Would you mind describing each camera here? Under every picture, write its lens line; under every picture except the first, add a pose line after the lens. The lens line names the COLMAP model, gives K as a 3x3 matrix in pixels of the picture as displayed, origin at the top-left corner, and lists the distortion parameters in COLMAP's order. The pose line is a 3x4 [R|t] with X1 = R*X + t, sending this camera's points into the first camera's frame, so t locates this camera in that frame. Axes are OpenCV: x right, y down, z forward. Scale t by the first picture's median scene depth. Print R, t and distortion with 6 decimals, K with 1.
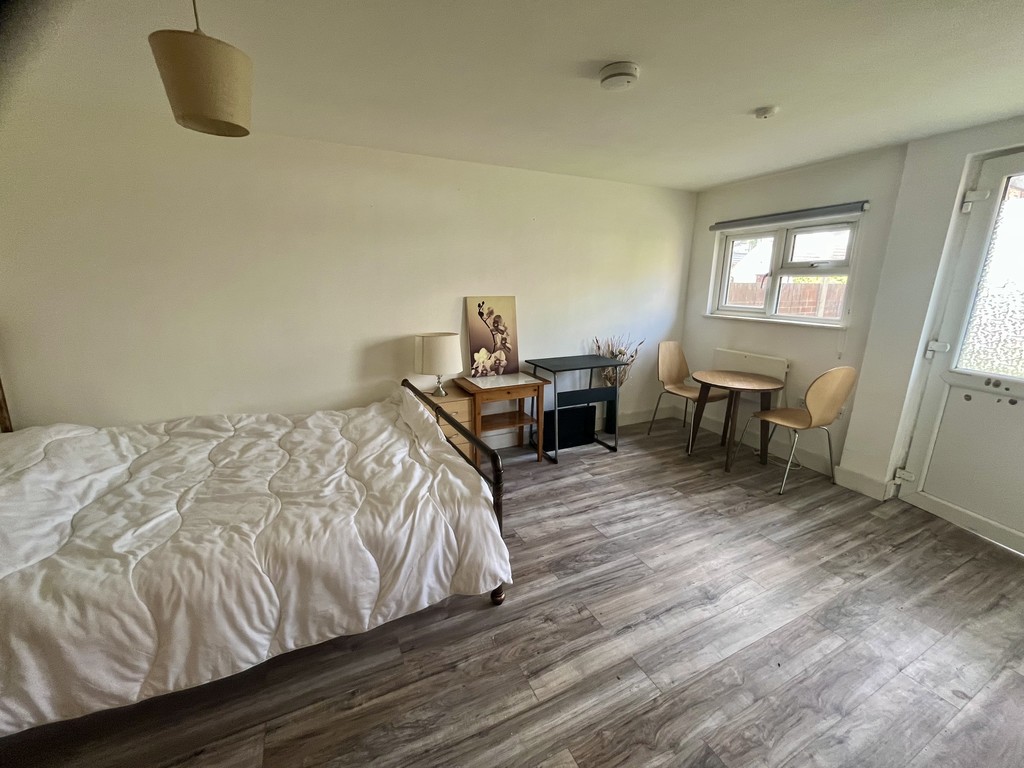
lens RADIAL K [[407.8, 0, 510.2], [0, 407.8, 384.5], [0, 0, 1]] dist [-0.006899, -0.000377]
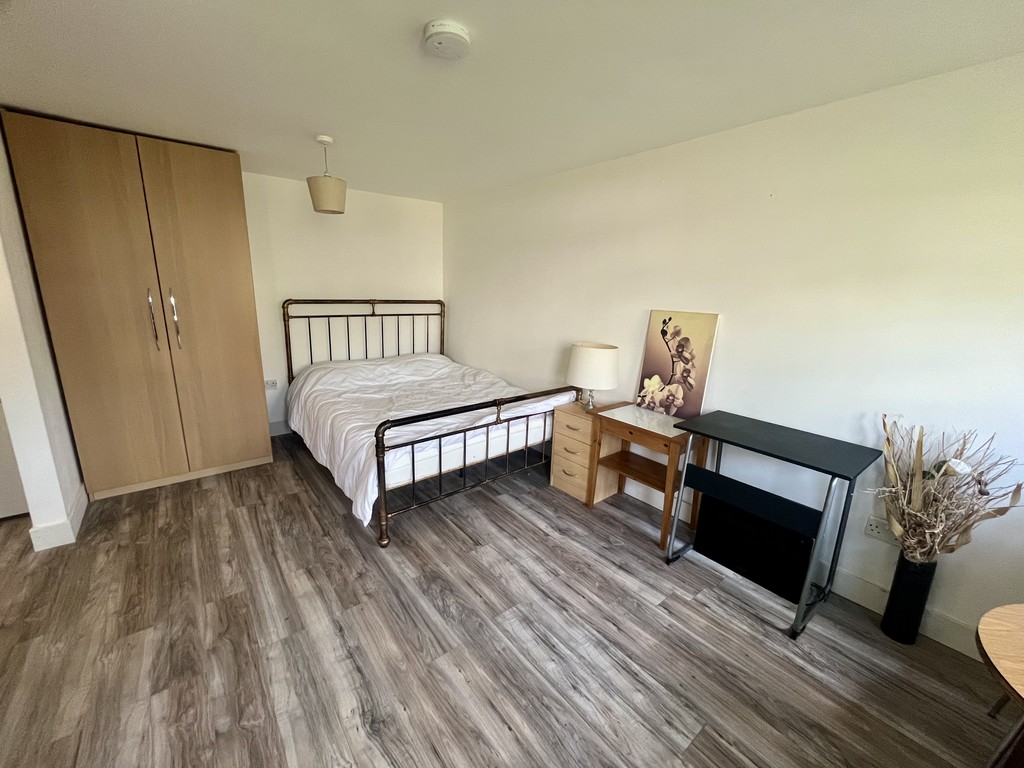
lens RADIAL K [[407.8, 0, 510.2], [0, 407.8, 384.5], [0, 0, 1]] dist [-0.006899, -0.000377]
pose [[0.231989, 0.230265, -0.945071, 0.690826], [-0.267796, 0.949151, 0.165522, -0.141314], [0.935129, 0.214687, 0.281857, 0.572692]]
